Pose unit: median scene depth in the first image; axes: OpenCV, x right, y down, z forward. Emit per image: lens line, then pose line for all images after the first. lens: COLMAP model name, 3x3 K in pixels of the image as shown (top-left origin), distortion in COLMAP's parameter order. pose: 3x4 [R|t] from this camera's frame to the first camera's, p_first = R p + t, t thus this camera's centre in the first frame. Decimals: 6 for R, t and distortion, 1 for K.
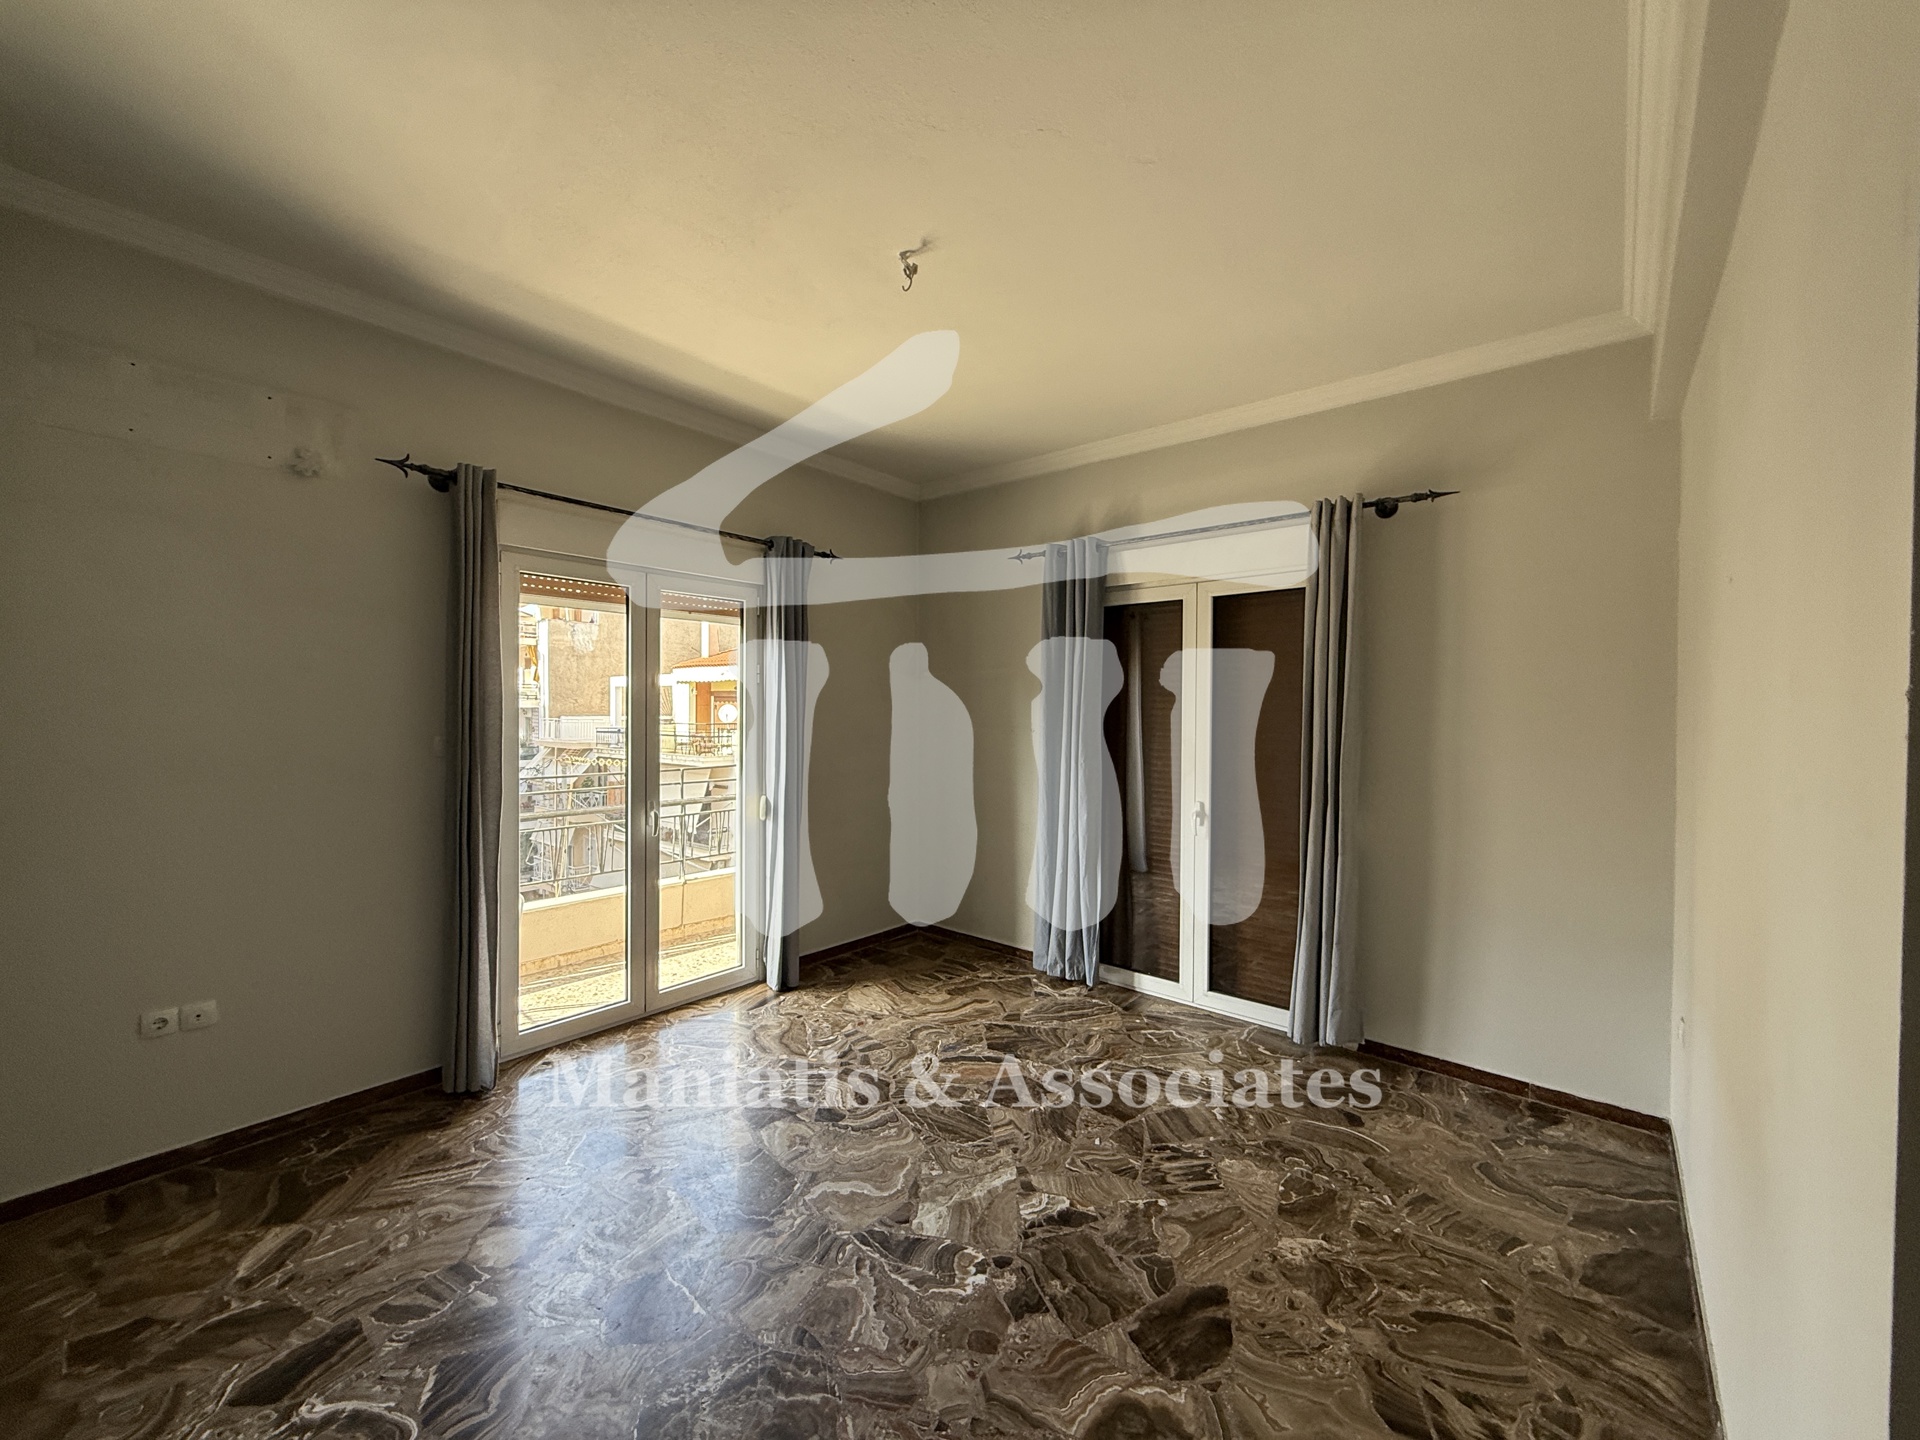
lens RADIAL K [[761.0, 0, 961.7], [0, 761.0, 721.0], [0, 0, 1]] dist [-0.001362, 0.000286]
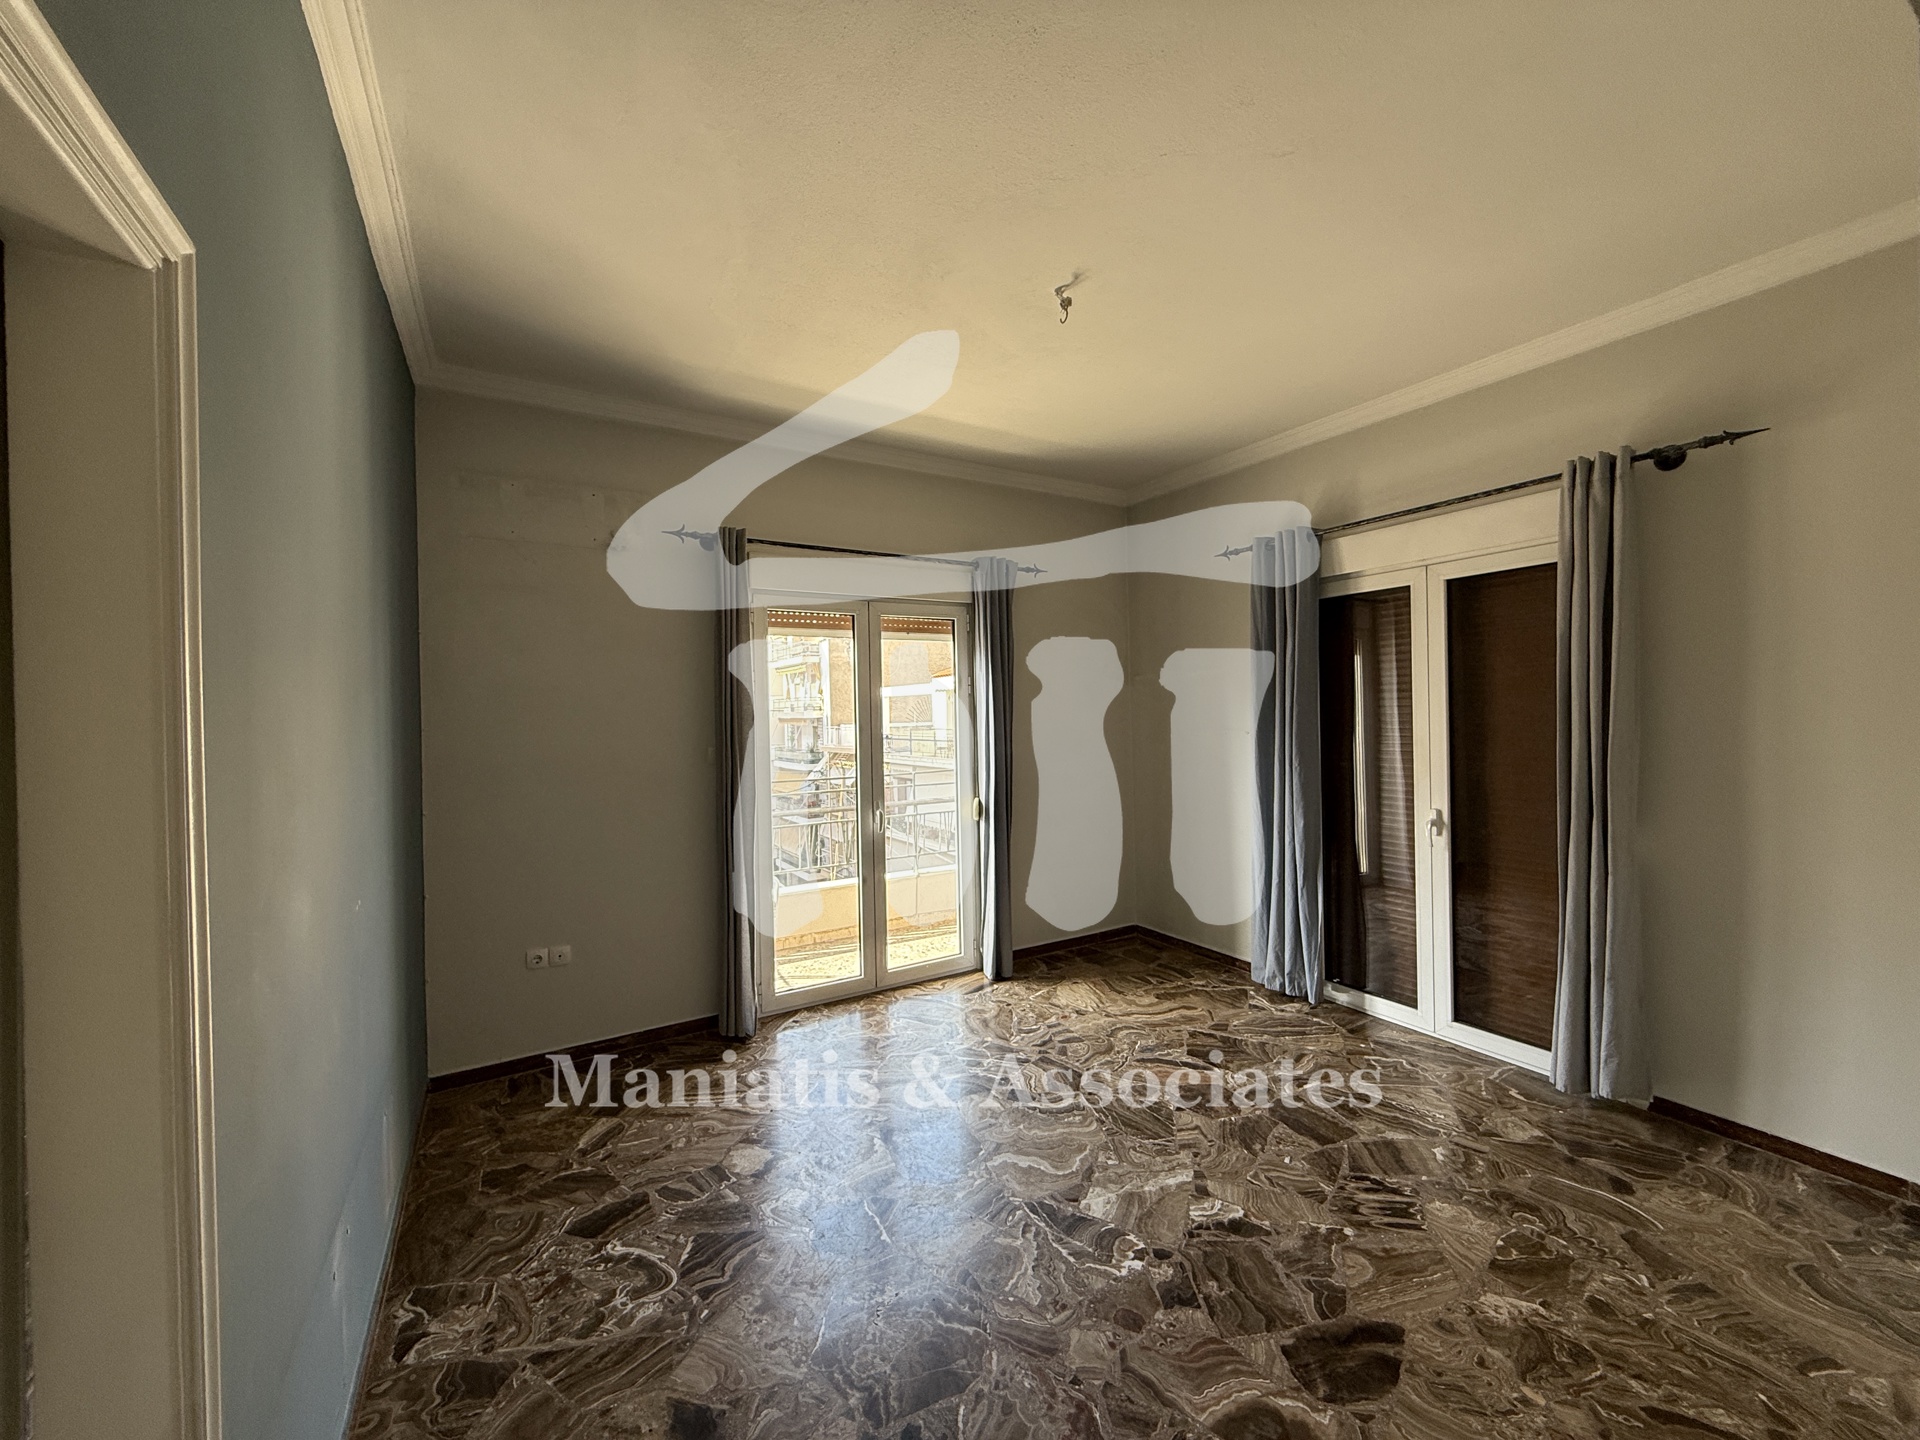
lens RADIAL K [[761.0, 0, 958.8], [0, 761.0, 722.0], [0, 0, 1]] dist [-0.001362, 0.000286]
pose [[0.944780, -0.022921, -0.326904, 0.120582], [0.022412, 0.999735, -0.005326, -0.007091], [0.326939, -0.002294, 0.945043, -0.049564]]
